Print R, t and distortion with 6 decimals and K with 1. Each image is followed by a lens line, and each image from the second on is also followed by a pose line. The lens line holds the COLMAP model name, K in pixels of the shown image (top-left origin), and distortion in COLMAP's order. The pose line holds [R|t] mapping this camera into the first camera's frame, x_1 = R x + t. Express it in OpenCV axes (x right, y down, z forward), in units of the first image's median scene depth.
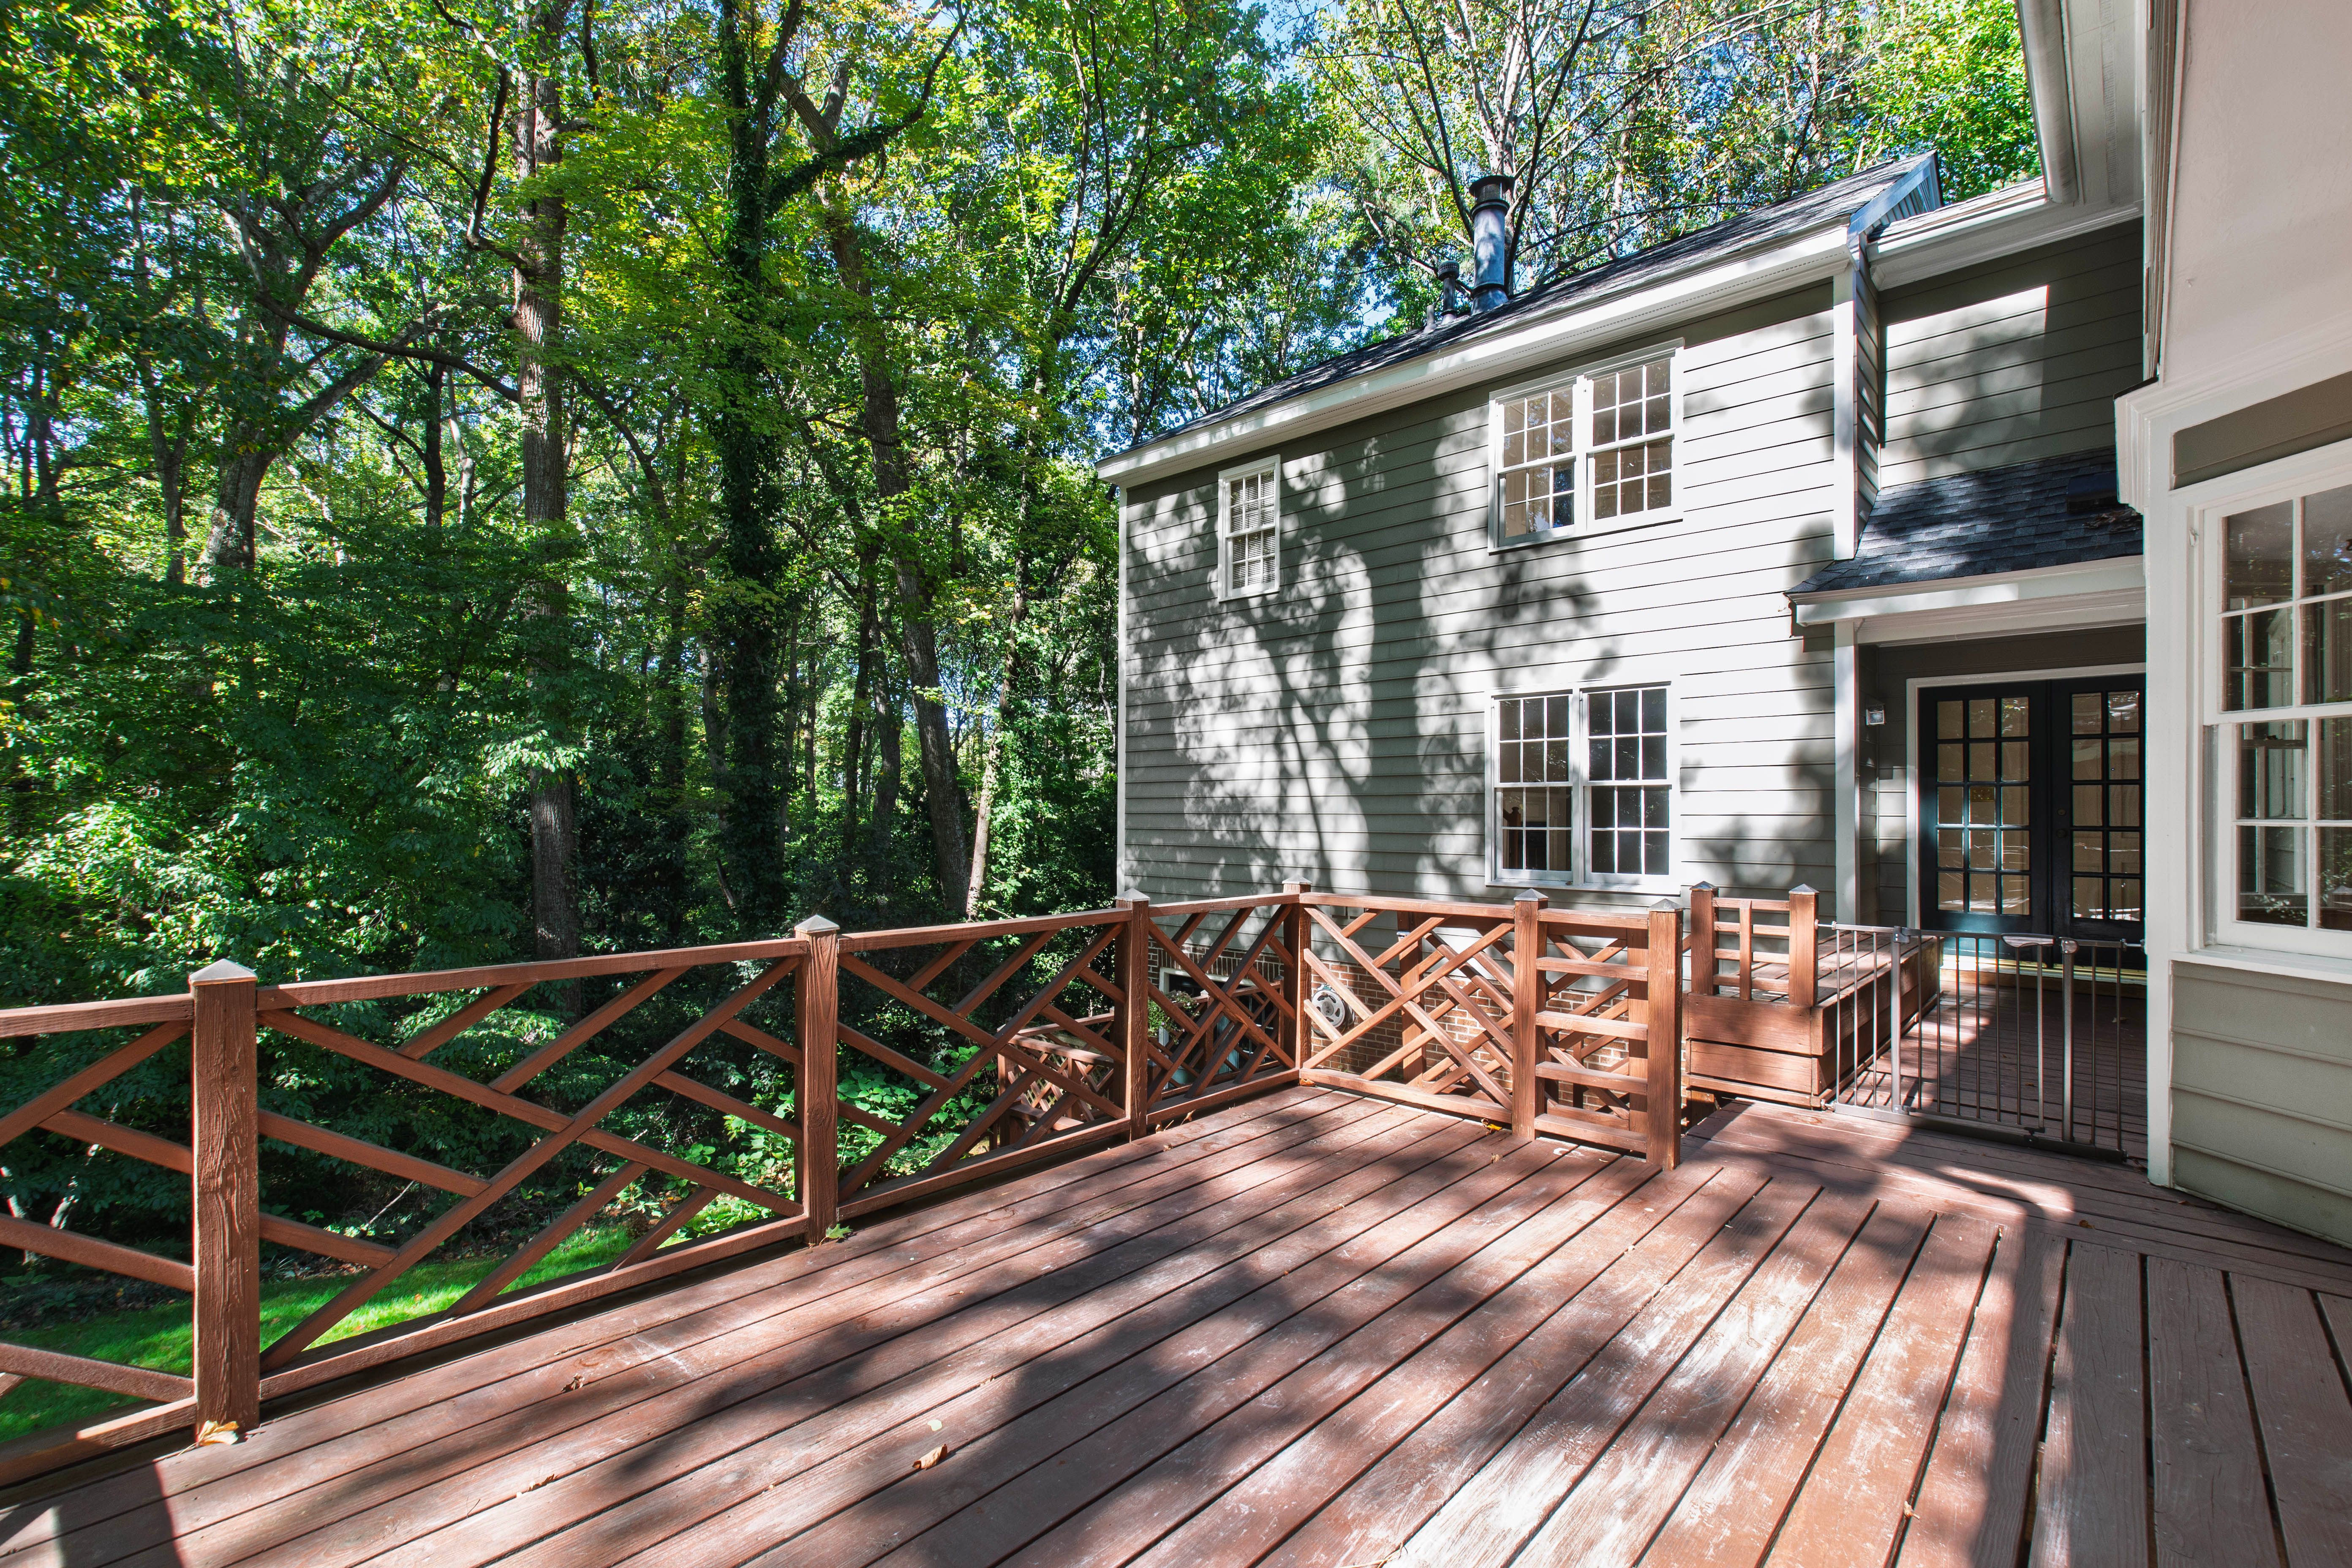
lens RADIAL K [[1058.5, 0, 1173.7], [0, 1058.5, 789.5], [0, 0, 1]] dist [0.000867, -0.000886]
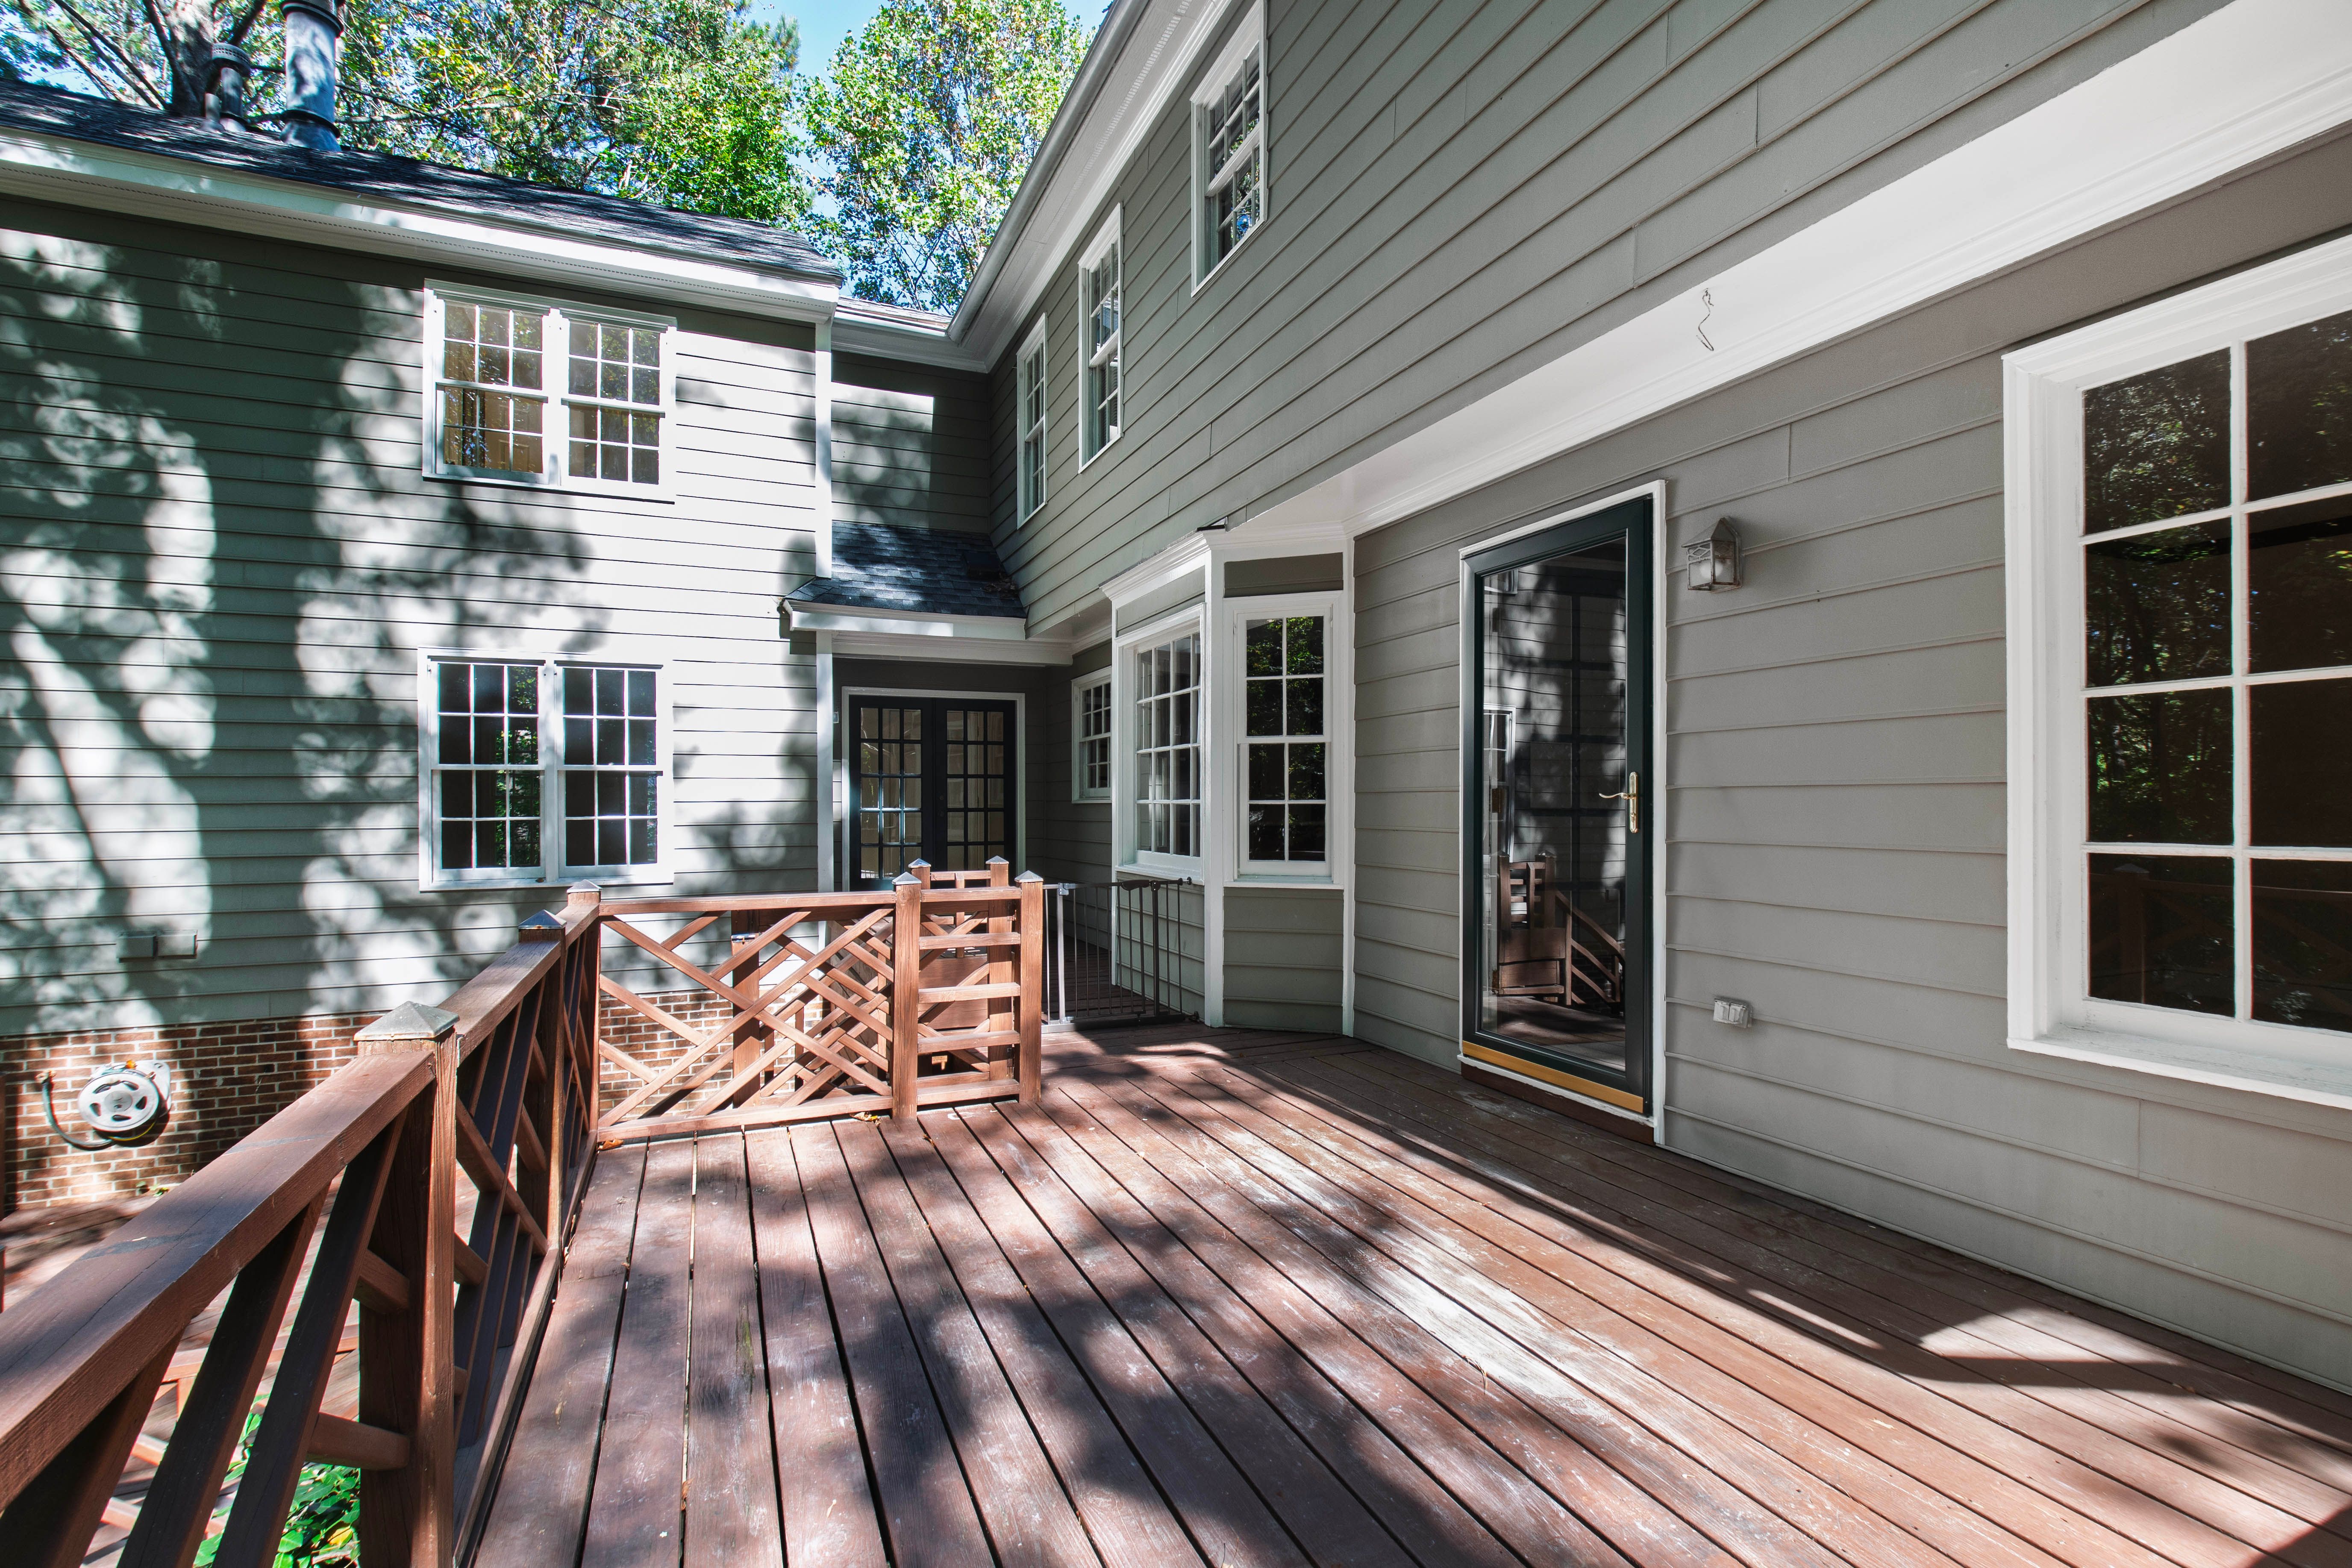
lens RADIAL K [[1058.4, 0, 1170.7], [0, 1058.4, 797.7], [0, 0, 1]] dist [0.000867, -0.000886]
pose [[0.401968, -0.002748, 0.915650, -0.215022], [-0.014335, 0.999854, 0.009294, 0.003951], [-0.915542, -0.016862, 0.401870, 0.158066]]
